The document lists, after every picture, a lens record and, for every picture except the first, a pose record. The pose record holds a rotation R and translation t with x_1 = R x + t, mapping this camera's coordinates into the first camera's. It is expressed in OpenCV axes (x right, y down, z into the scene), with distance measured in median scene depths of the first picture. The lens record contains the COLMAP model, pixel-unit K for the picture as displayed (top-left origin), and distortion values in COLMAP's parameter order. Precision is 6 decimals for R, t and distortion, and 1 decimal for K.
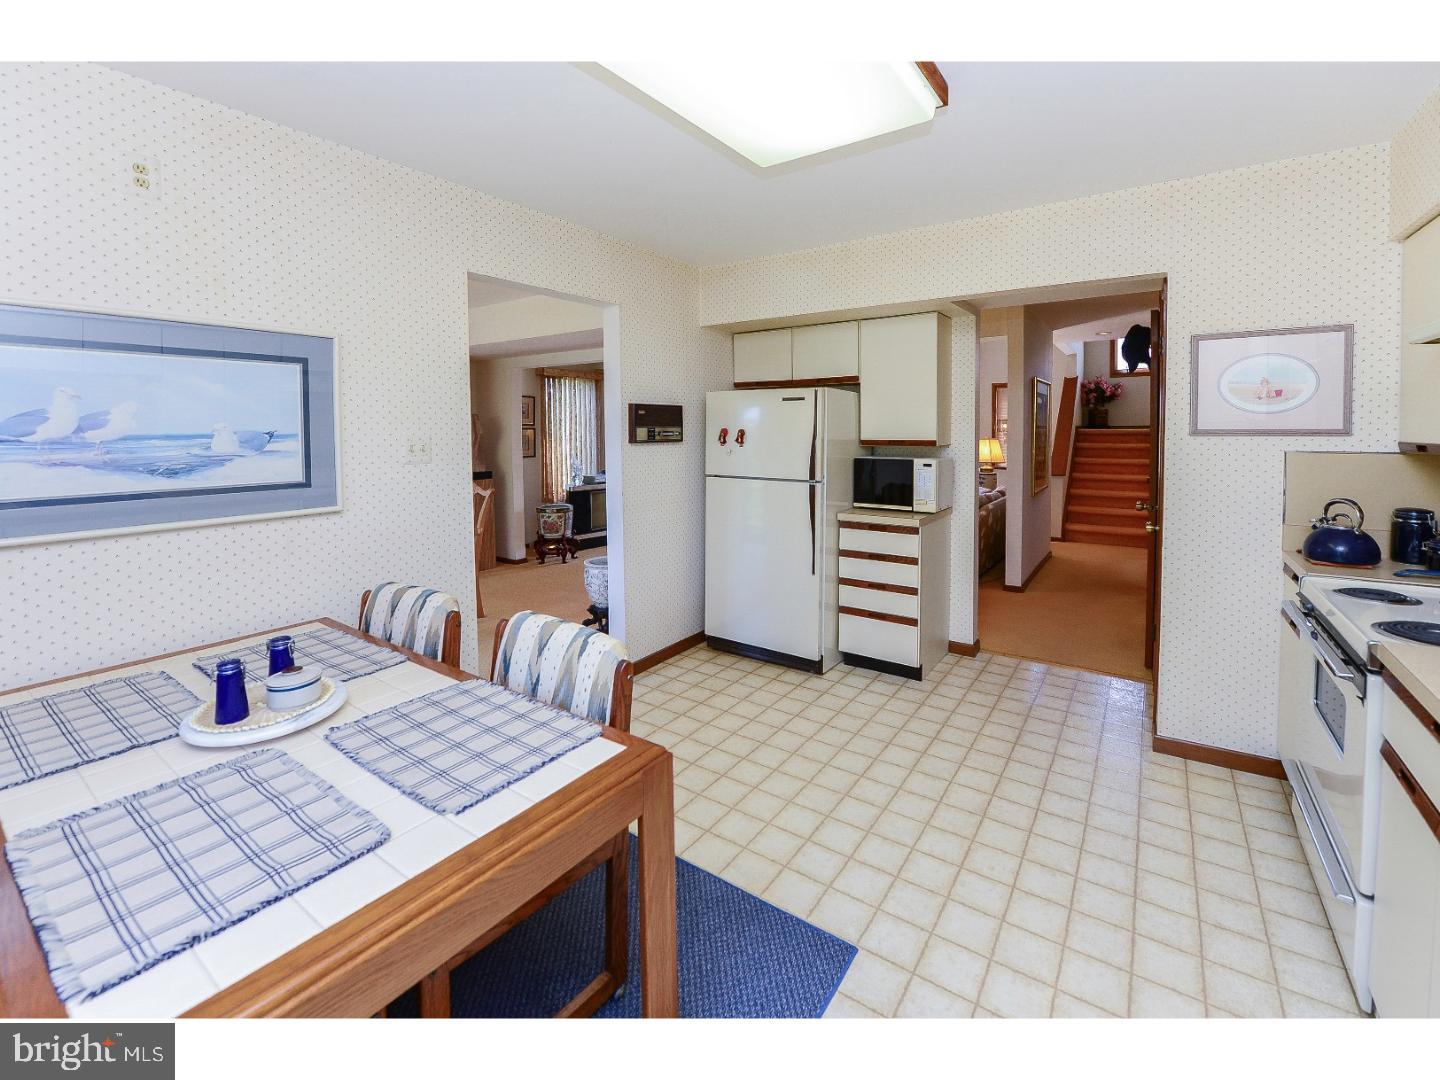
lens RADIAL K [[611.2, 0, 720.0], [0, 611.2, 540.0], [0, 0, 1]] dist [-0.001563, -0.000435]
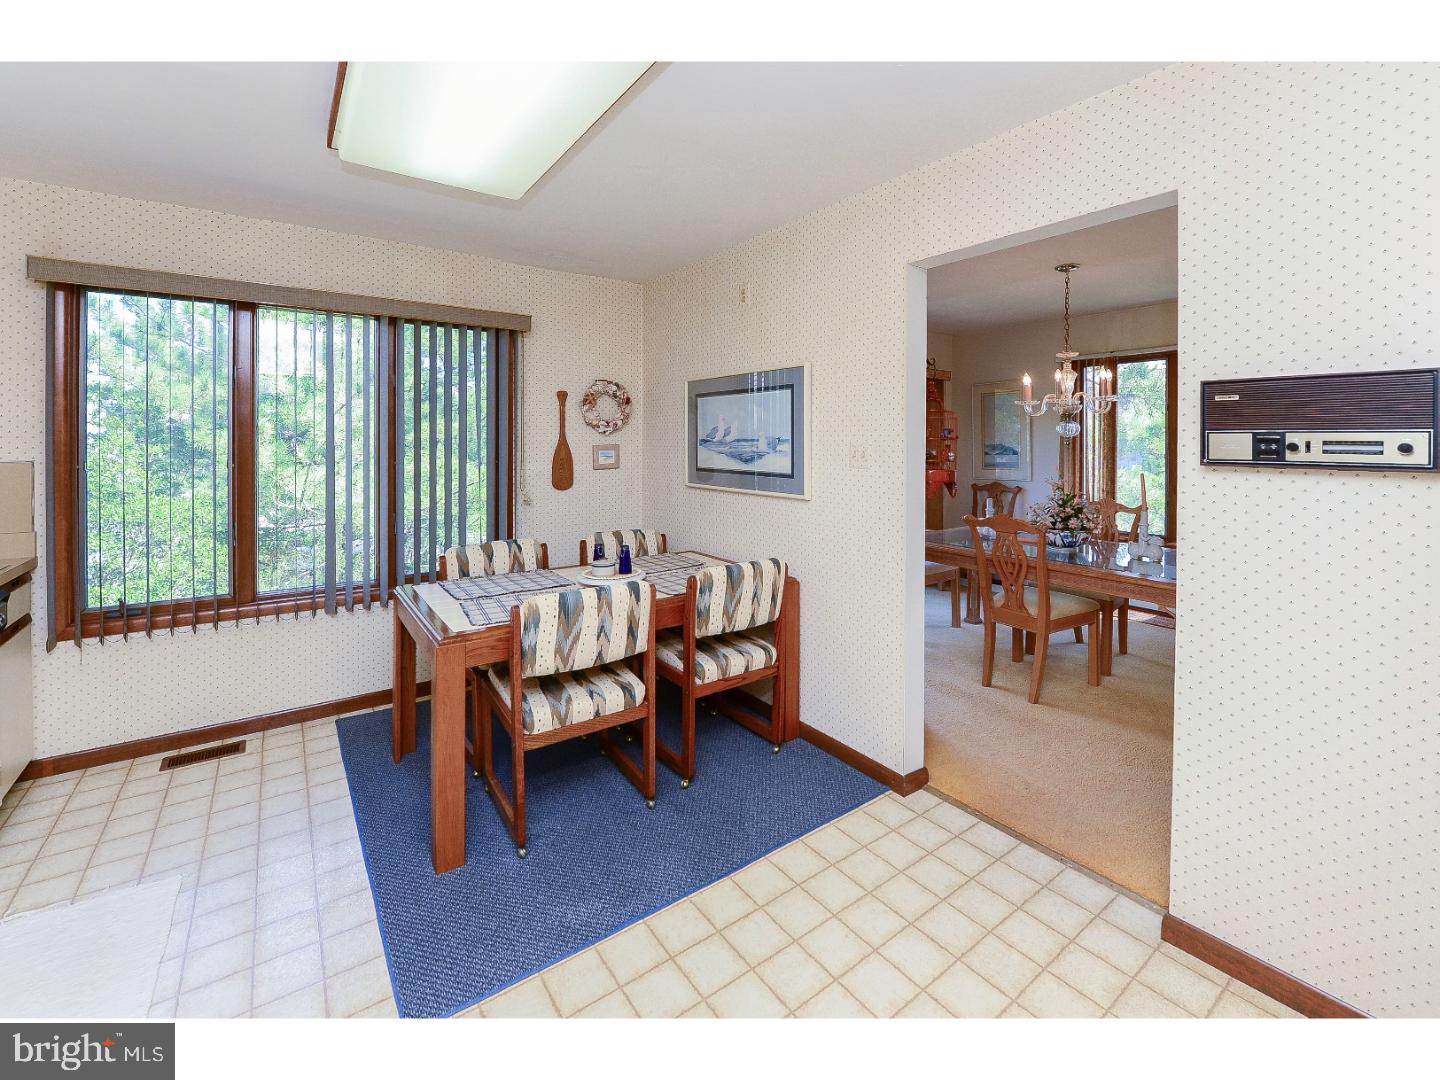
lens RADIAL K [[611.2, 0, 720.0], [0, 611.2, 540.0], [0, 0, 1]] dist [-0.001563, -0.000435]
pose [[-0.324490, 0.161088, -0.932072, 0.710316], [-0.166056, 0.960387, 0.223792, -0.244247], [0.931199, 0.227394, -0.284886, 1.331960]]
